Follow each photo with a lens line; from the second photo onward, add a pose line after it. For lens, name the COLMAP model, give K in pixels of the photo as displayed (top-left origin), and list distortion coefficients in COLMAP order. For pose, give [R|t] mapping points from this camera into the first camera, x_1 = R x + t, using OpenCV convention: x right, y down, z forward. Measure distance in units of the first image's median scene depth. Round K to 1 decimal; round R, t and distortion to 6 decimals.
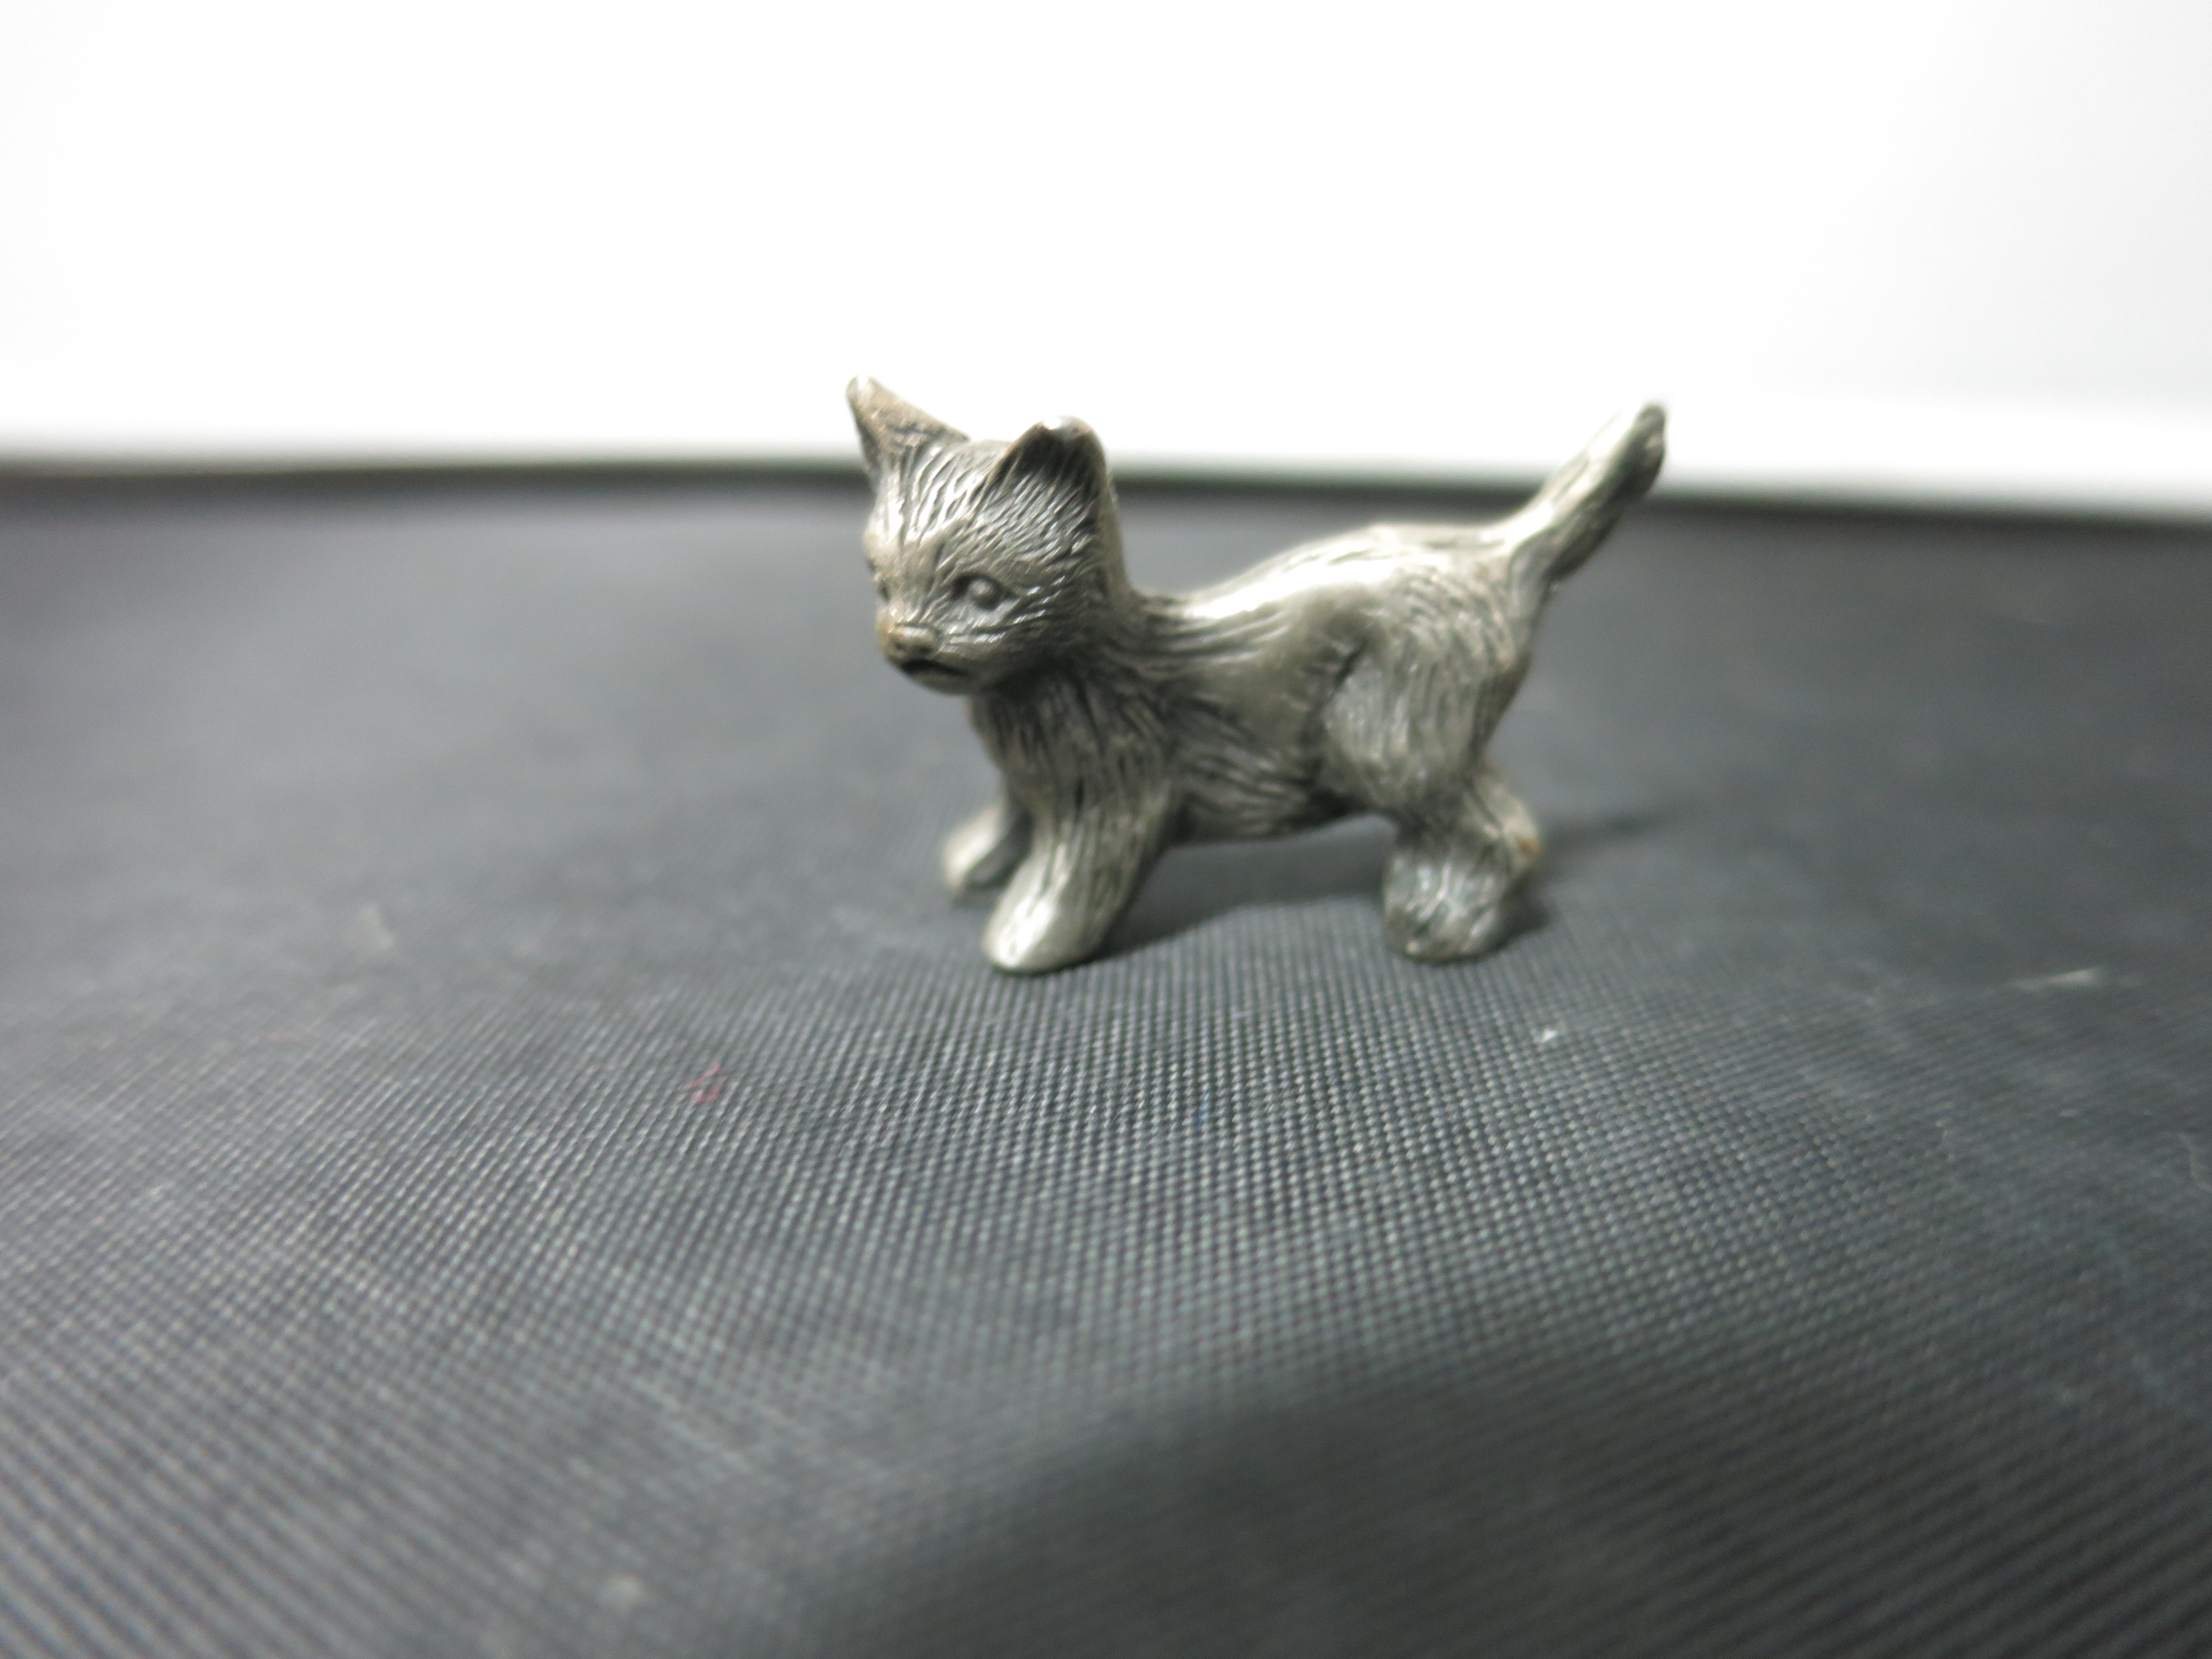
lens RADIAL K [[1567.1, 0, 1107.2], [0, 1567.1, 788.6], [0, 0, 1]] dist [0.008973, 0.003399]
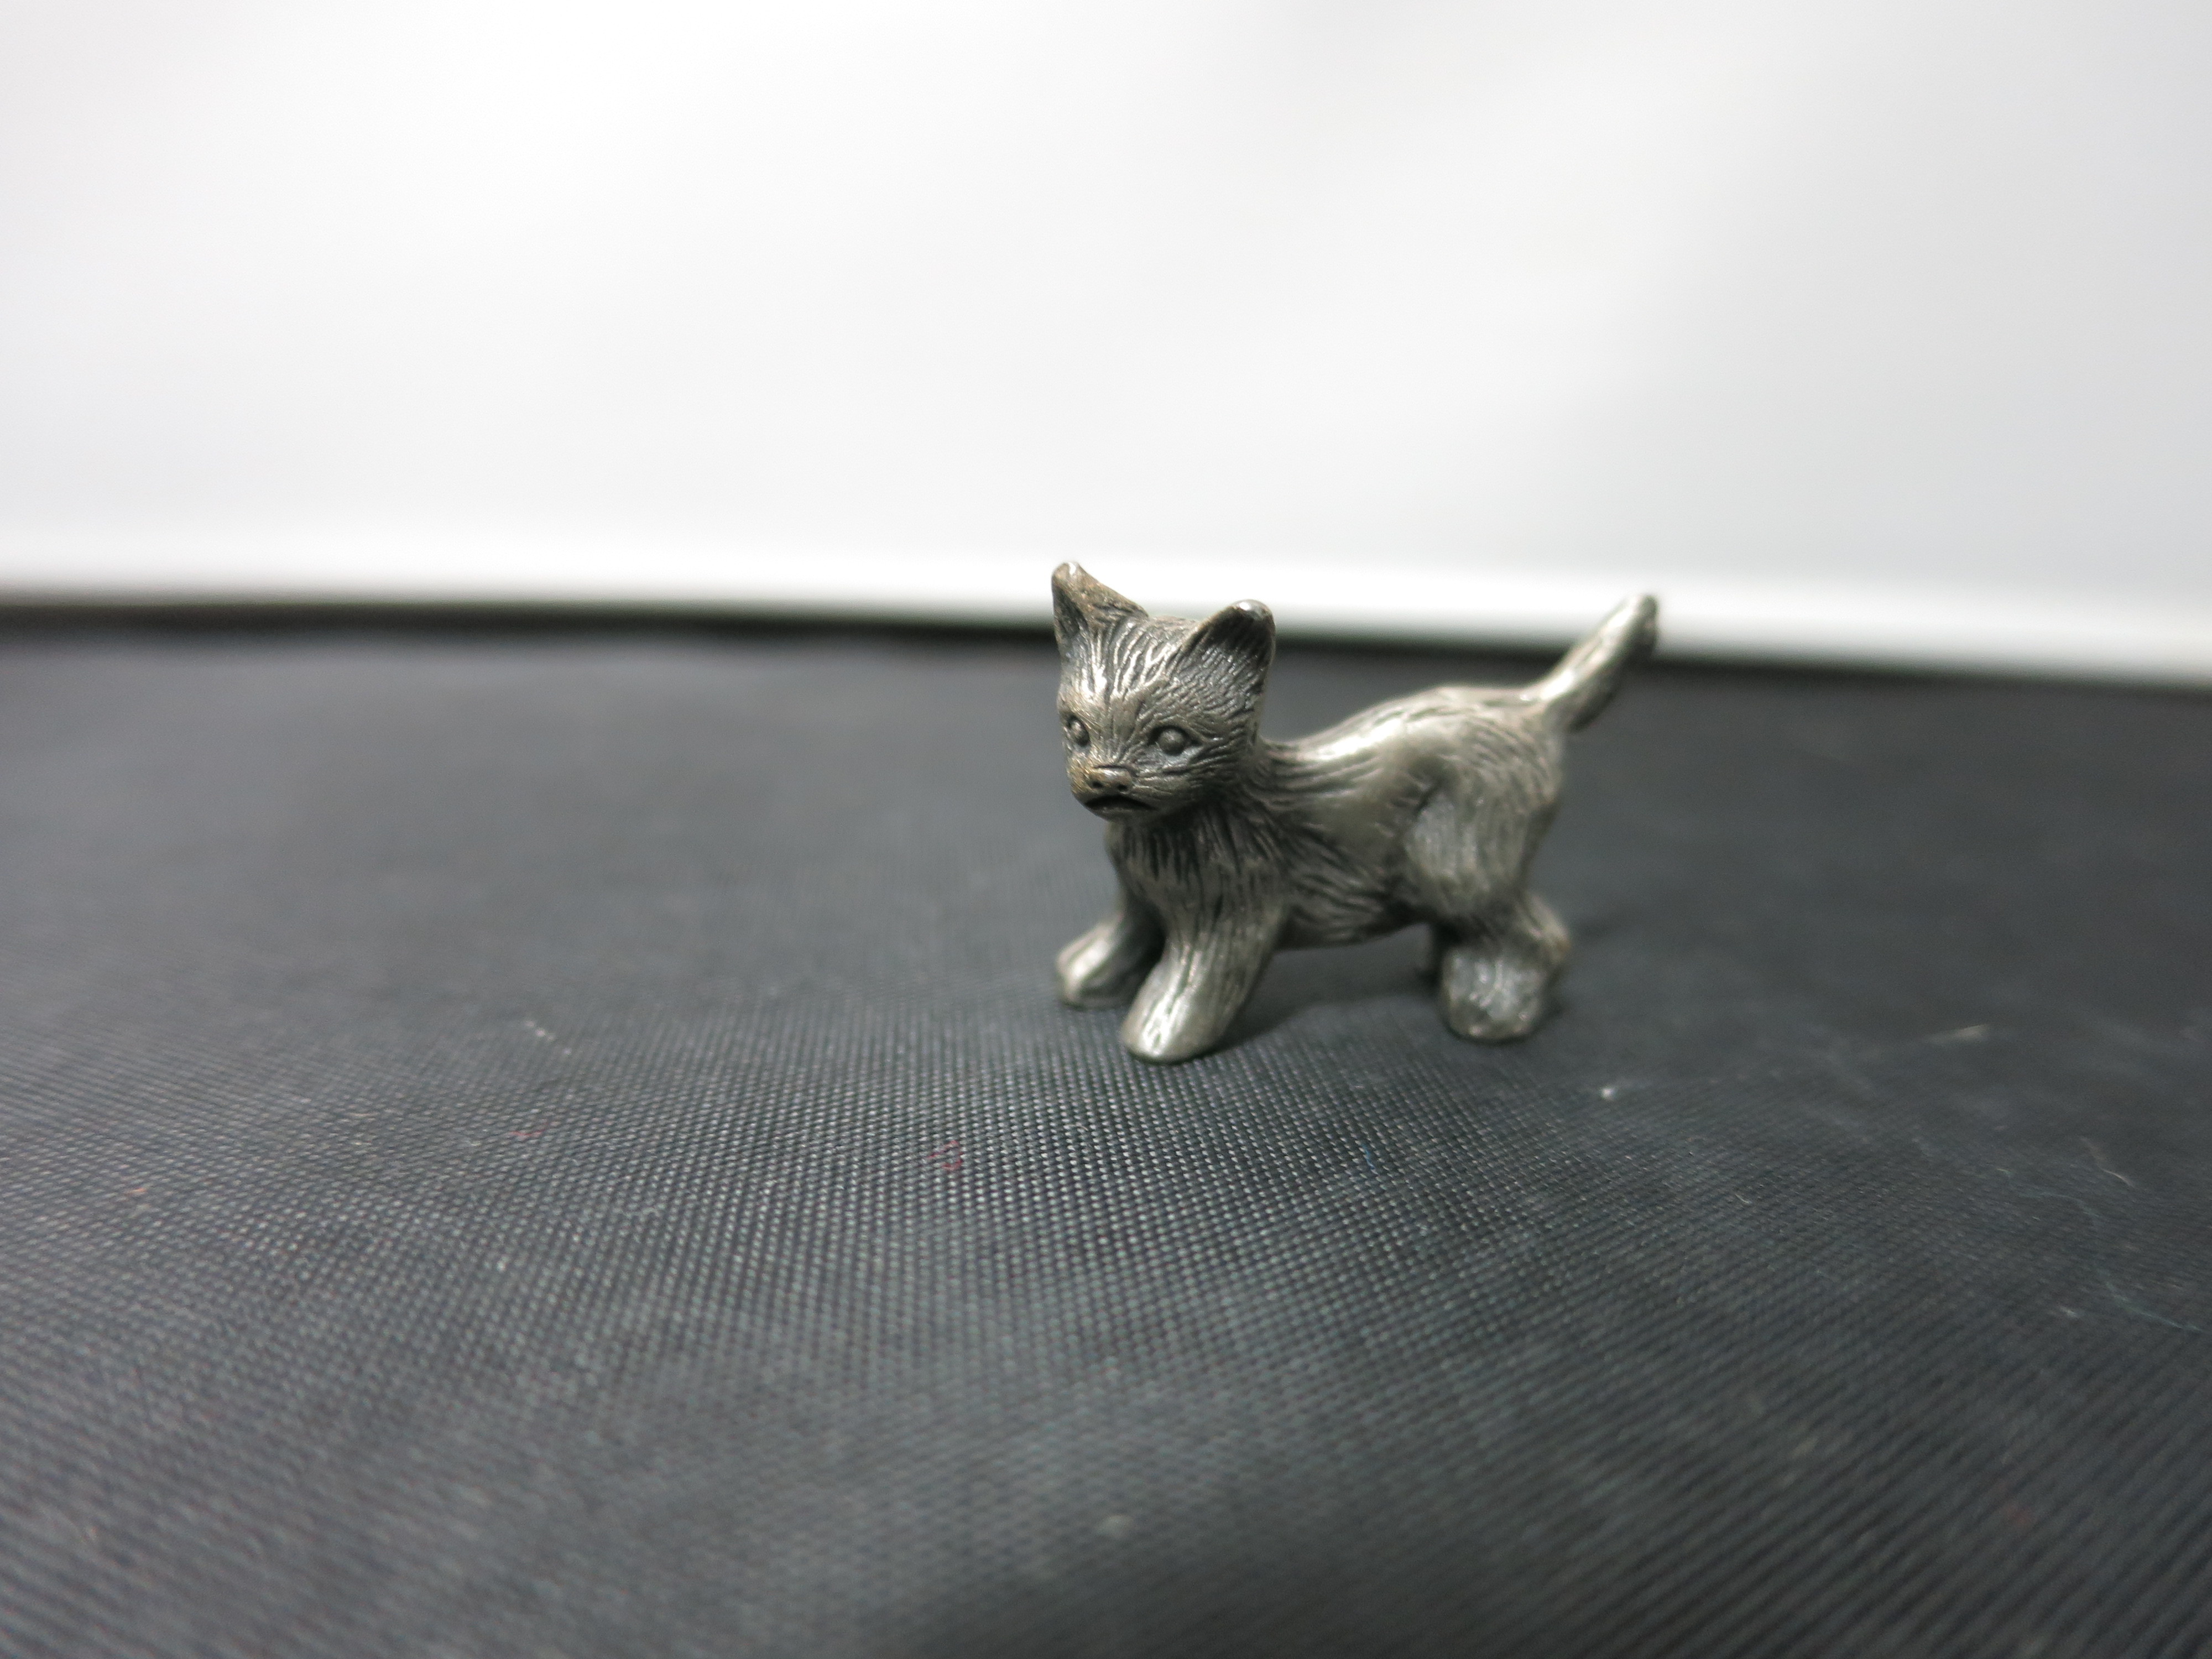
lens RADIAL K [[1566.1, 0, 1095.6], [0, 1566.1, 820.6], [0, 0, 1]] dist [-0.000379, -0.002929]
pose [[0.984488, -0.005638, 0.175363, -0.320191], [0.018121, 0.997406, -0.069664, 0.018785], [-0.174515, 0.071761, 0.982036, -0.163490]]
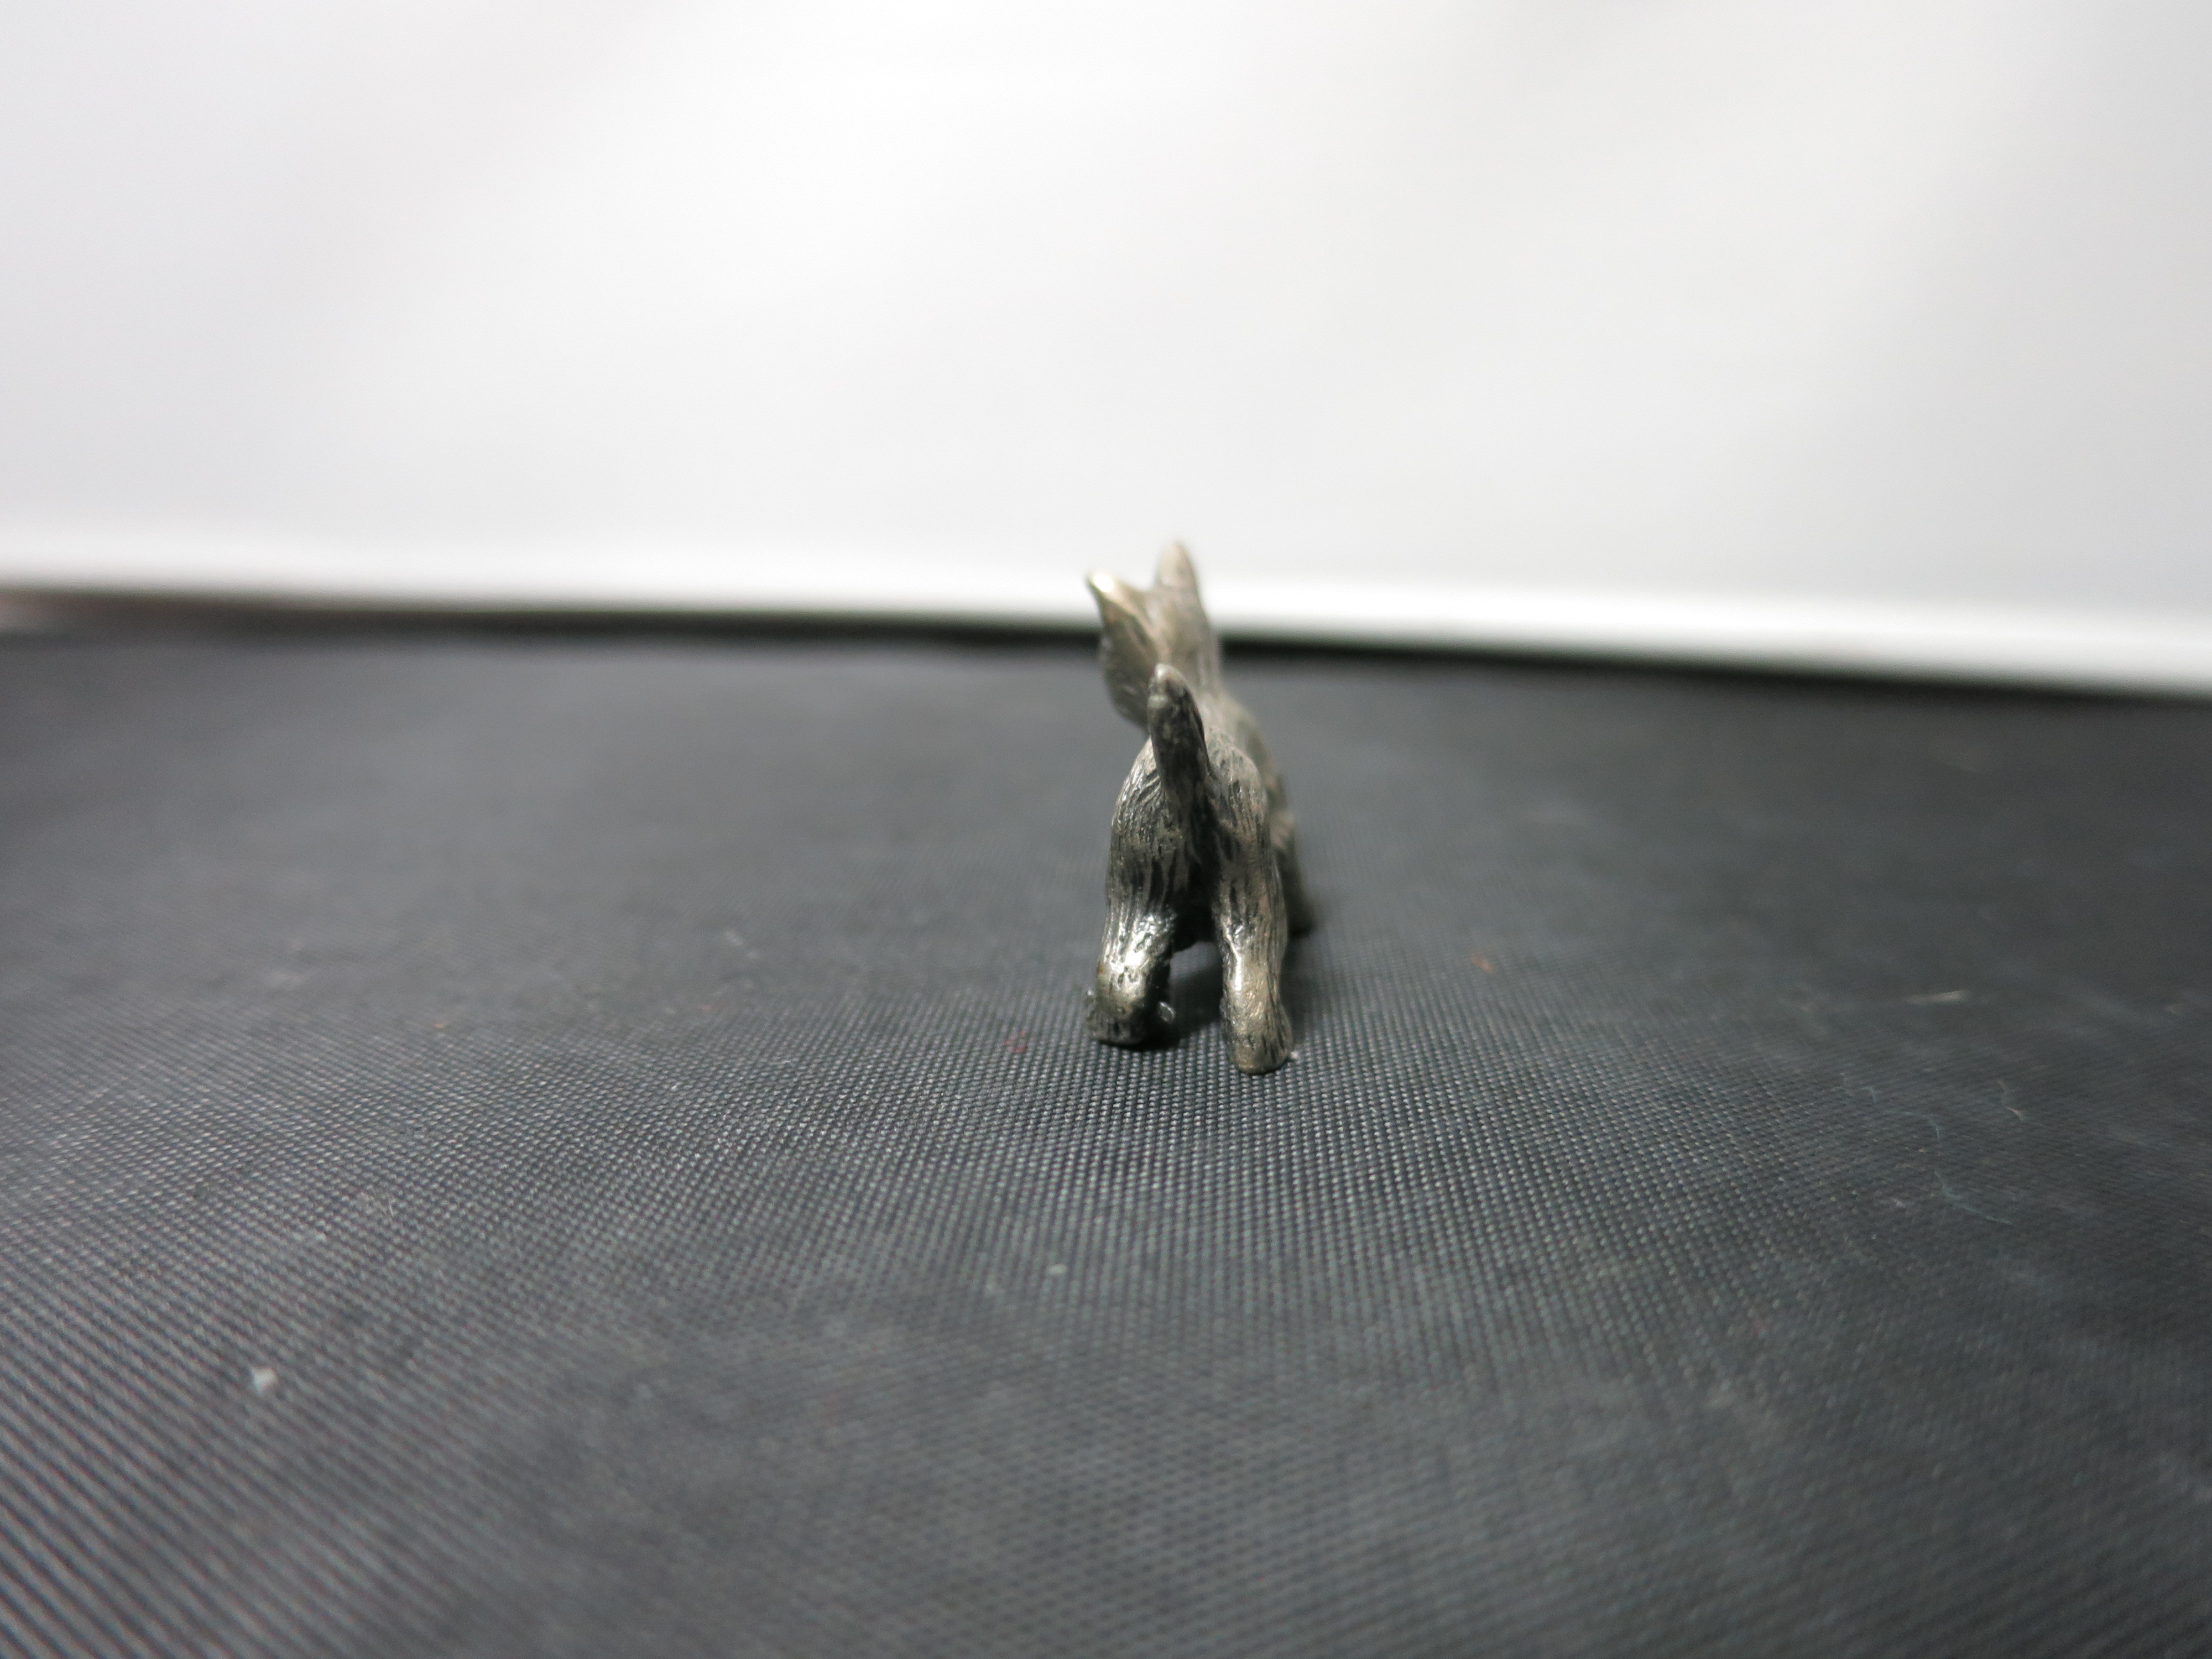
lens RADIAL K [[1576.9, 0, 1084.9], [0, 1576.9, 827.7], [0, 0, 1]] dist [0.003717, 0.040642]
pose [[0.999579, 0.020406, -0.020611, -0.148498], [-0.021846, 0.997145, -0.072284, 0.084736], [0.019077, 0.072704, 0.997171, -0.467705]]
